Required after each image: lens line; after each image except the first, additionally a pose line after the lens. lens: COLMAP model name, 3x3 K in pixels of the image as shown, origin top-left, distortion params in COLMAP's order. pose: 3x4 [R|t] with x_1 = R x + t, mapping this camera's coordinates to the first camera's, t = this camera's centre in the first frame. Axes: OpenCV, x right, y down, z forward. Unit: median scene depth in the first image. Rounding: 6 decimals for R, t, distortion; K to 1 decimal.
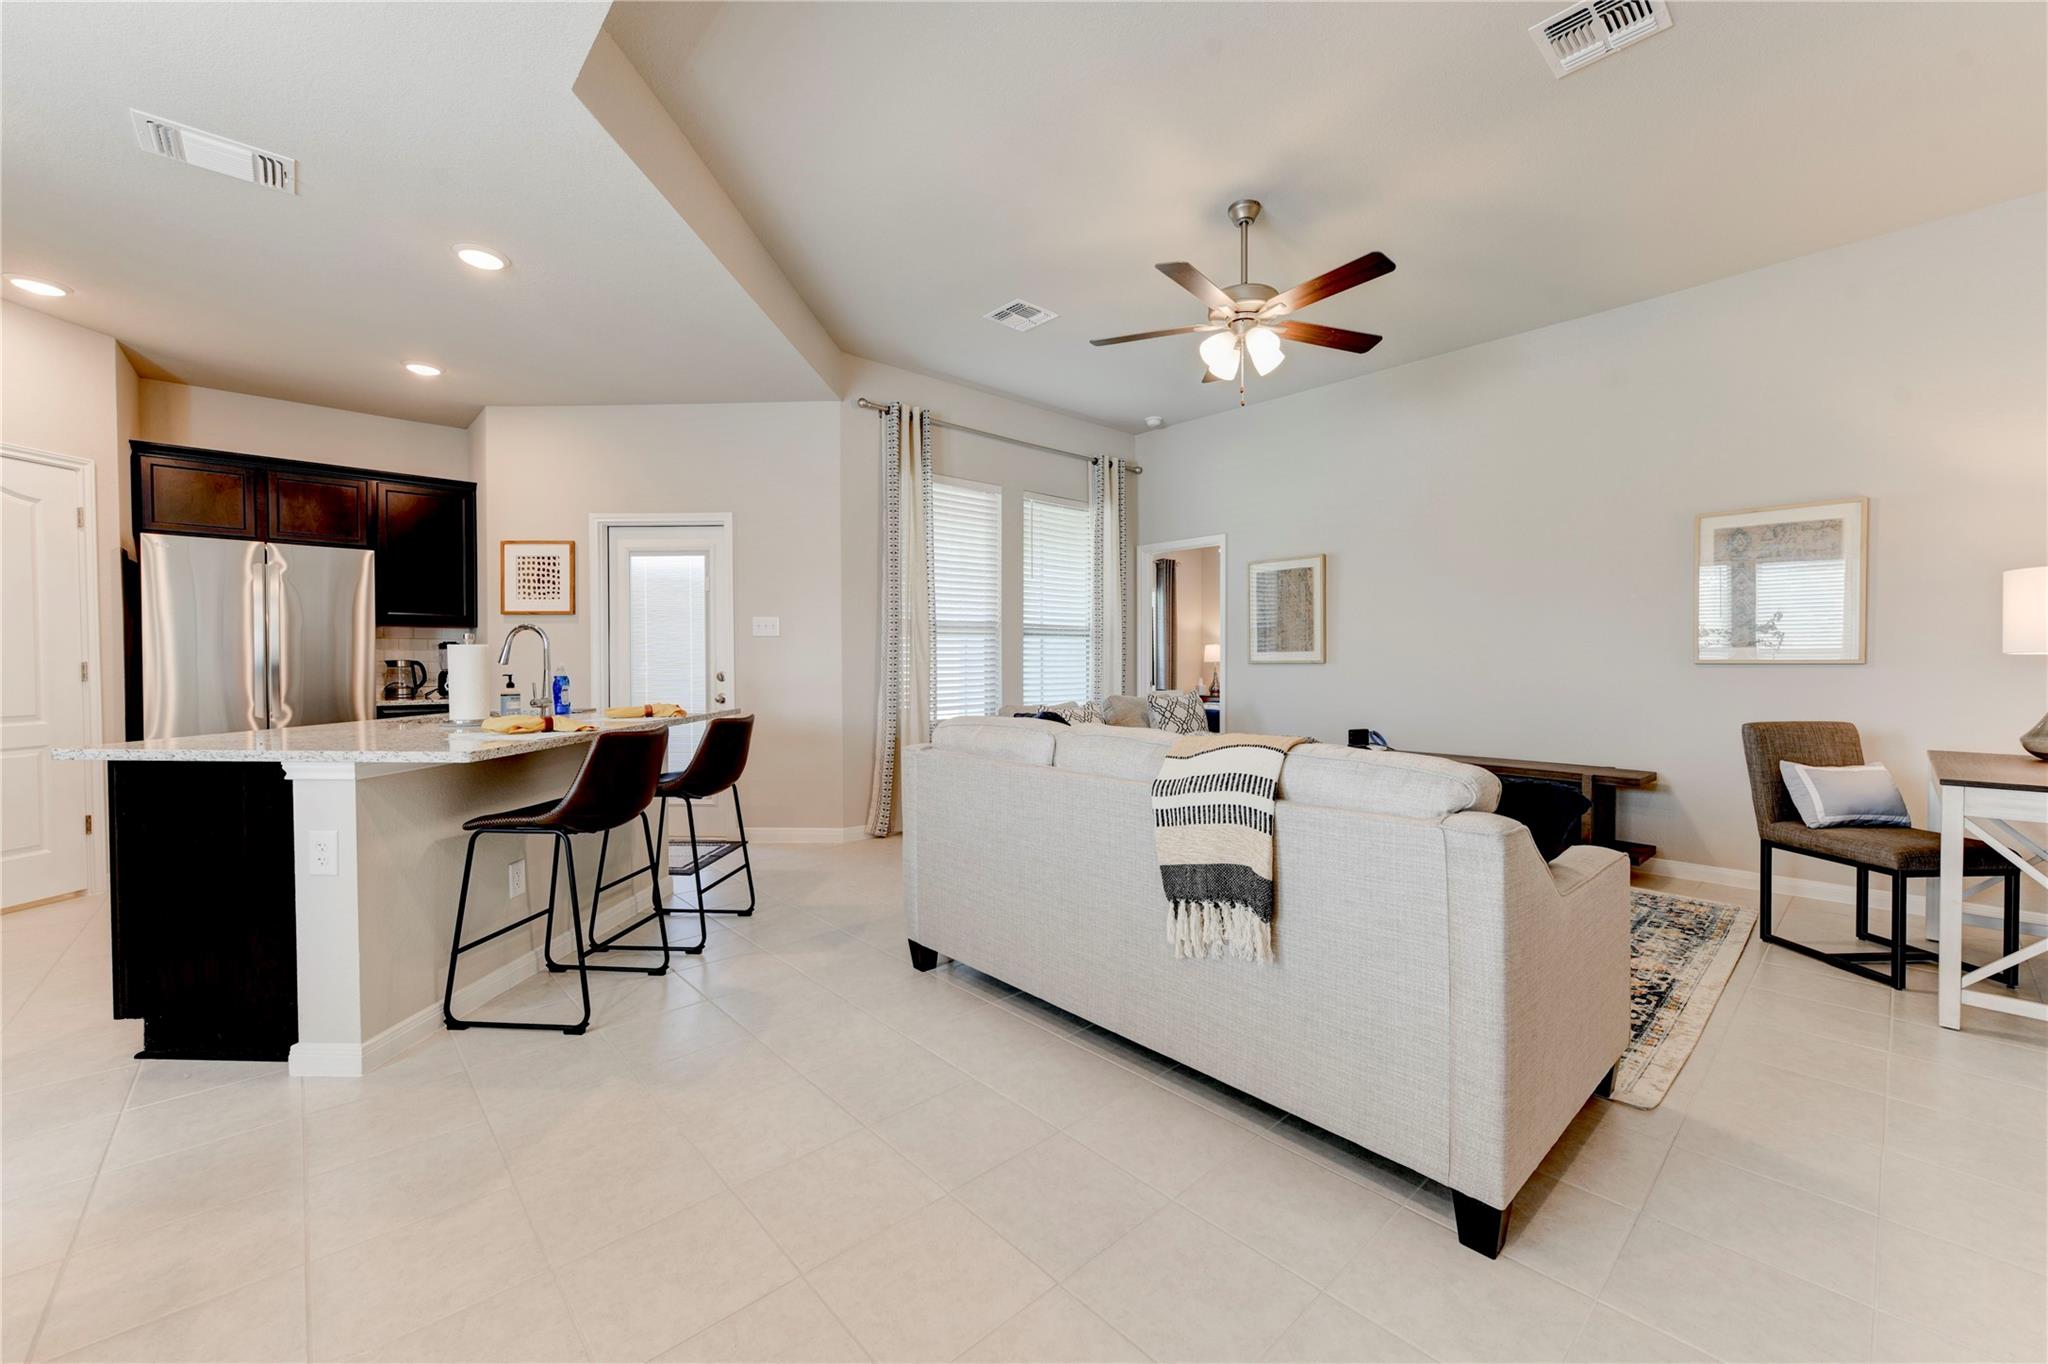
lens RADIAL K [[800.3, 0, 1032.1], [0, 800.3, 675.2], [0, 0, 1]] dist [0.008279, -0.002692]
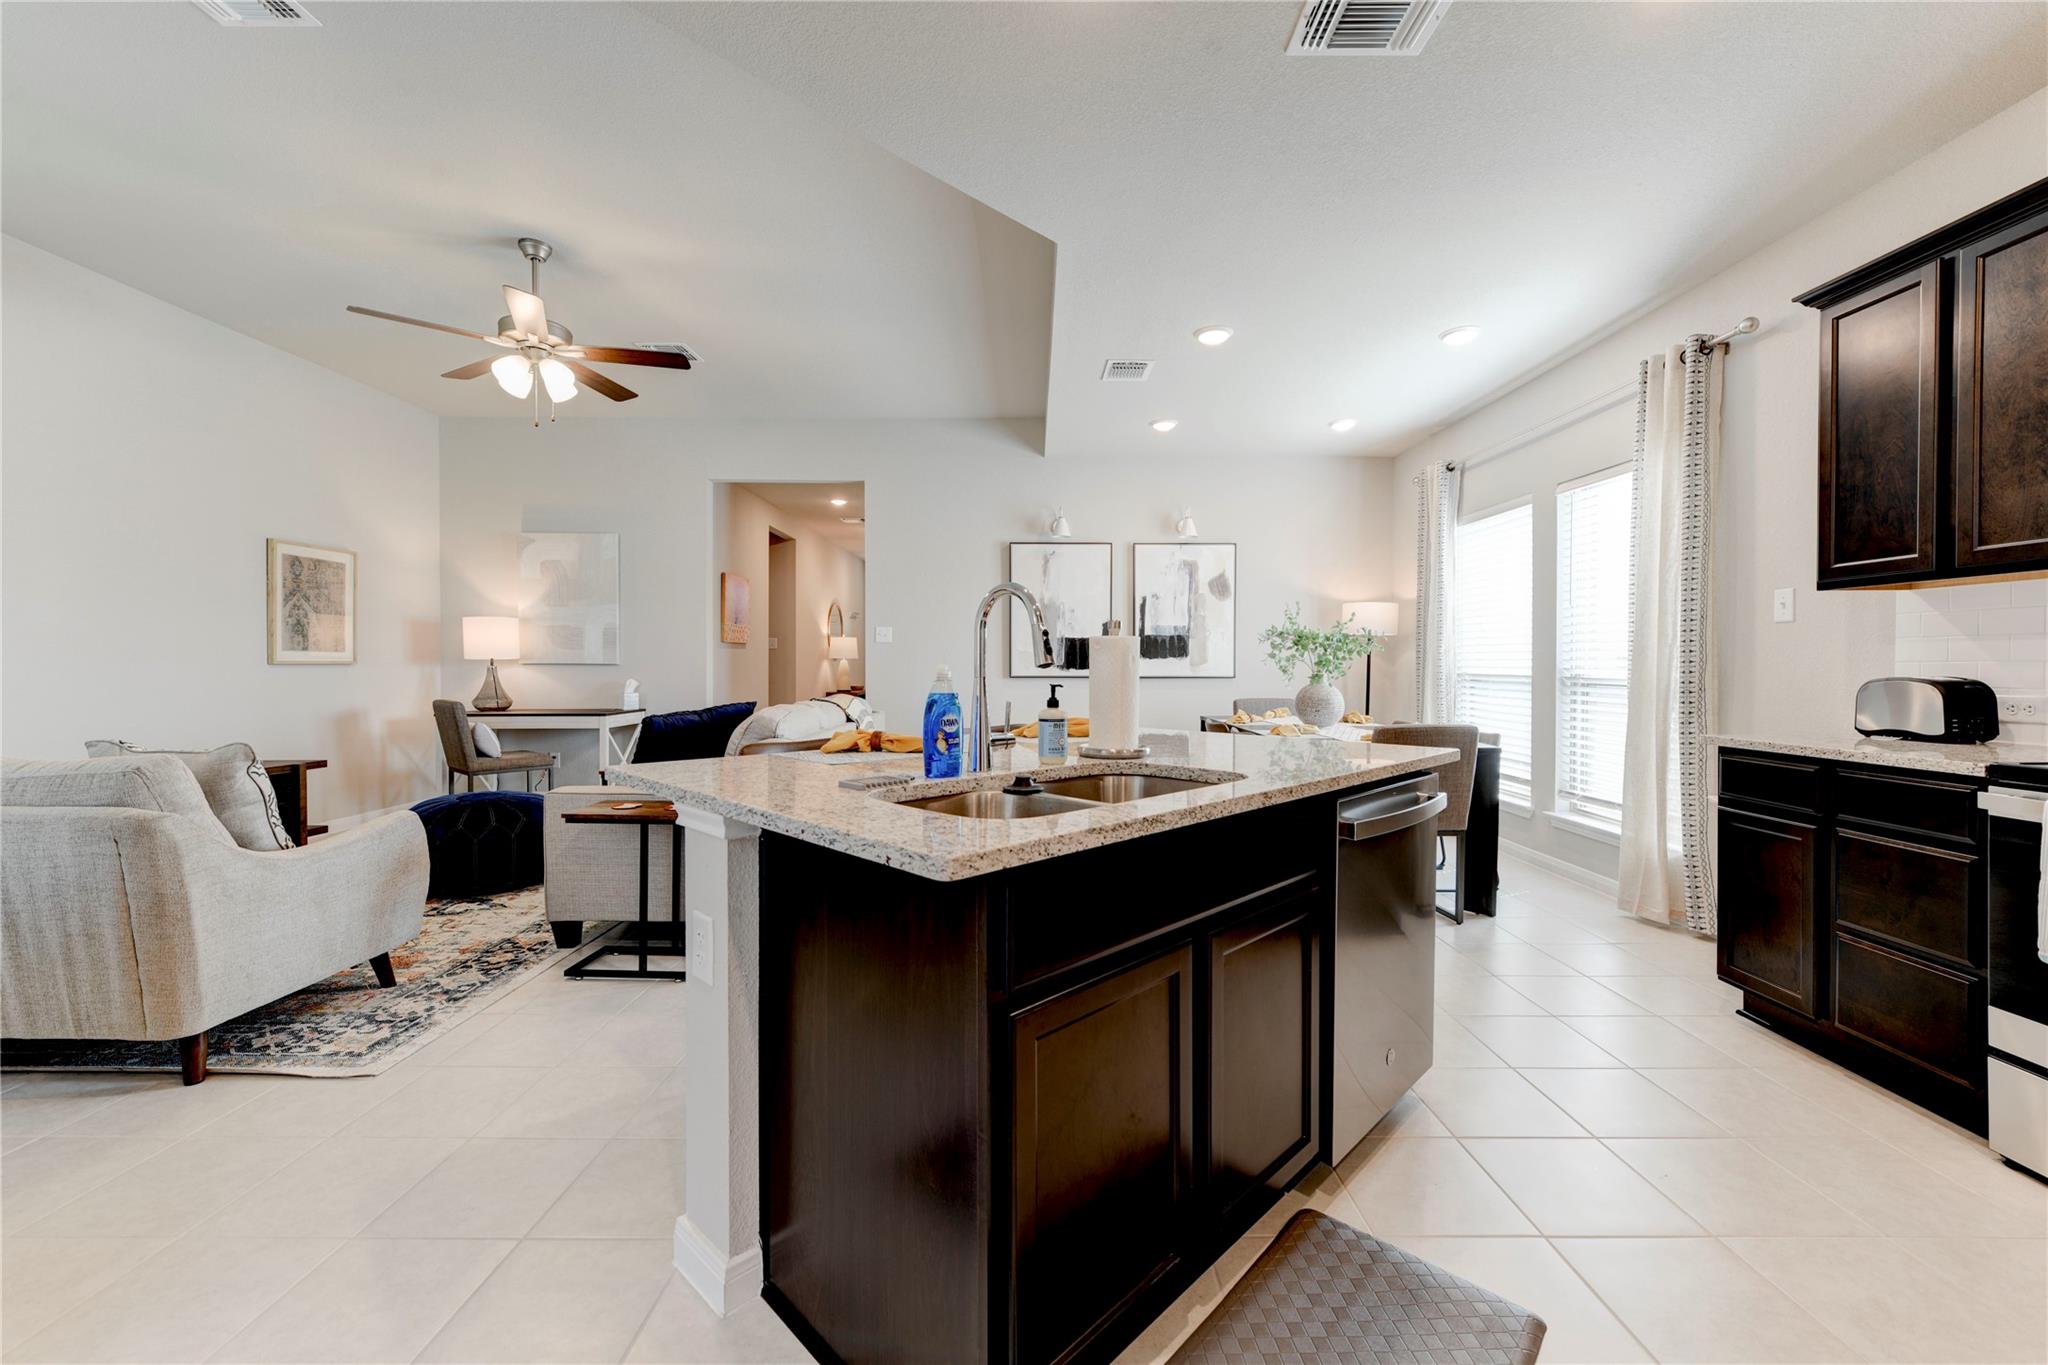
lens RADIAL K [[803.5, 0, 1032.1], [0, 803.5, 675.8], [0, 0, 1]] dist [0.008405, -0.002564]
pose [[-0.737755, -0.010610, 0.674985, -0.661847], [0.010046, 0.999593, 0.026692, -0.014627], [-0.674994, 0.026473, -0.737348, 0.925194]]
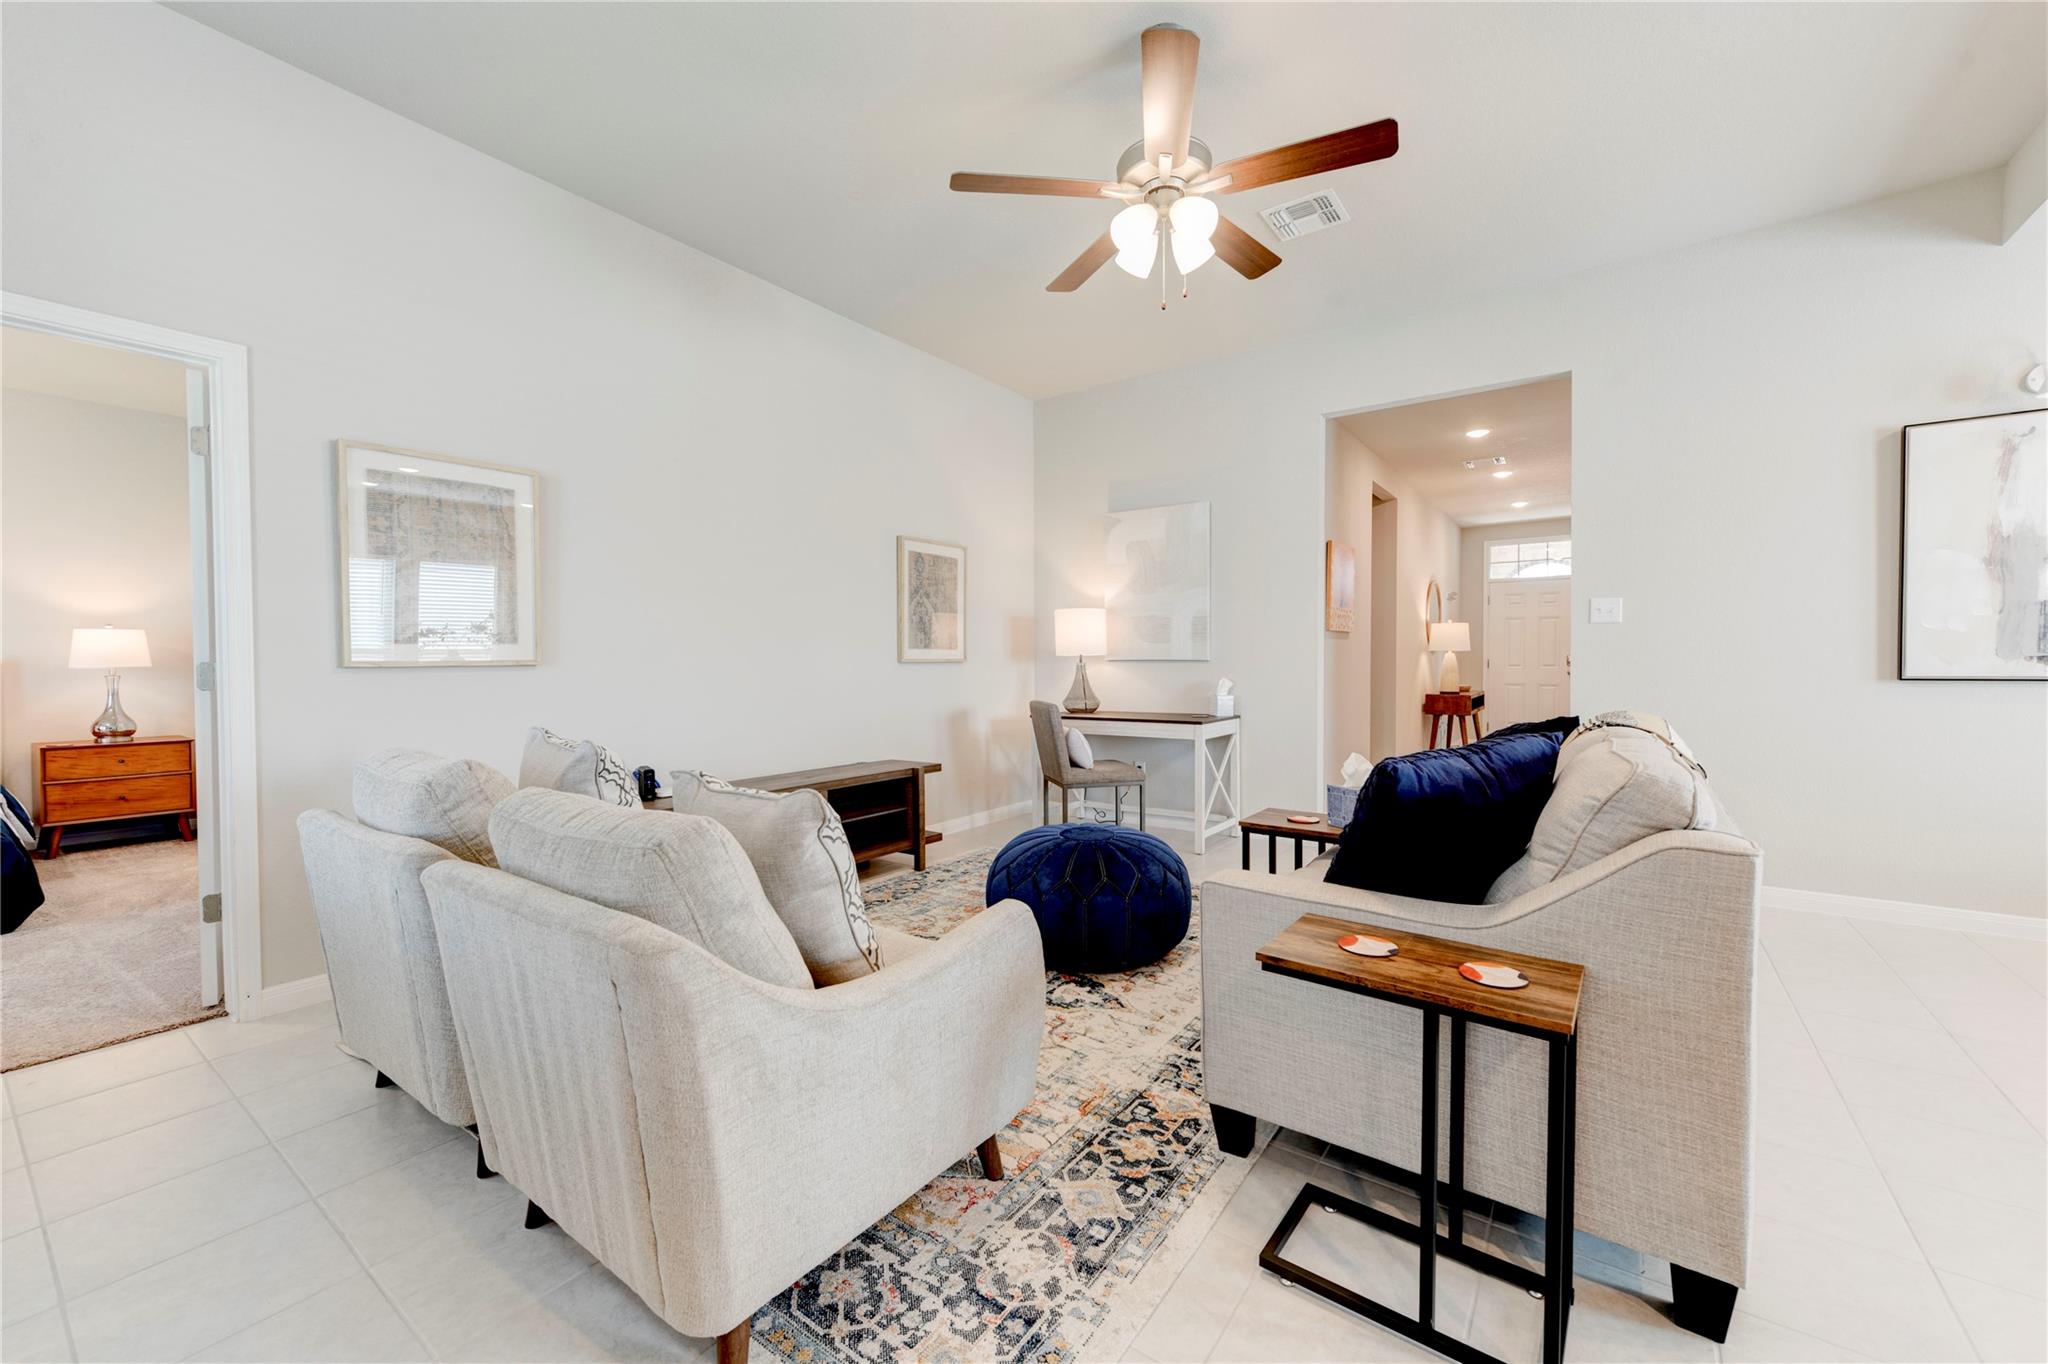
lens RADIAL K [[800.3, 0, 1032.1], [0, 800.3, 675.2], [0, 0, 1]] dist [0.008279, -0.002692]
pose [[-0.206370, -0.016580, 0.978334, -0.296730], [0.022665, 0.999507, 0.021720, -0.013729], [-0.978211, 0.026656, -0.205893, 0.868831]]
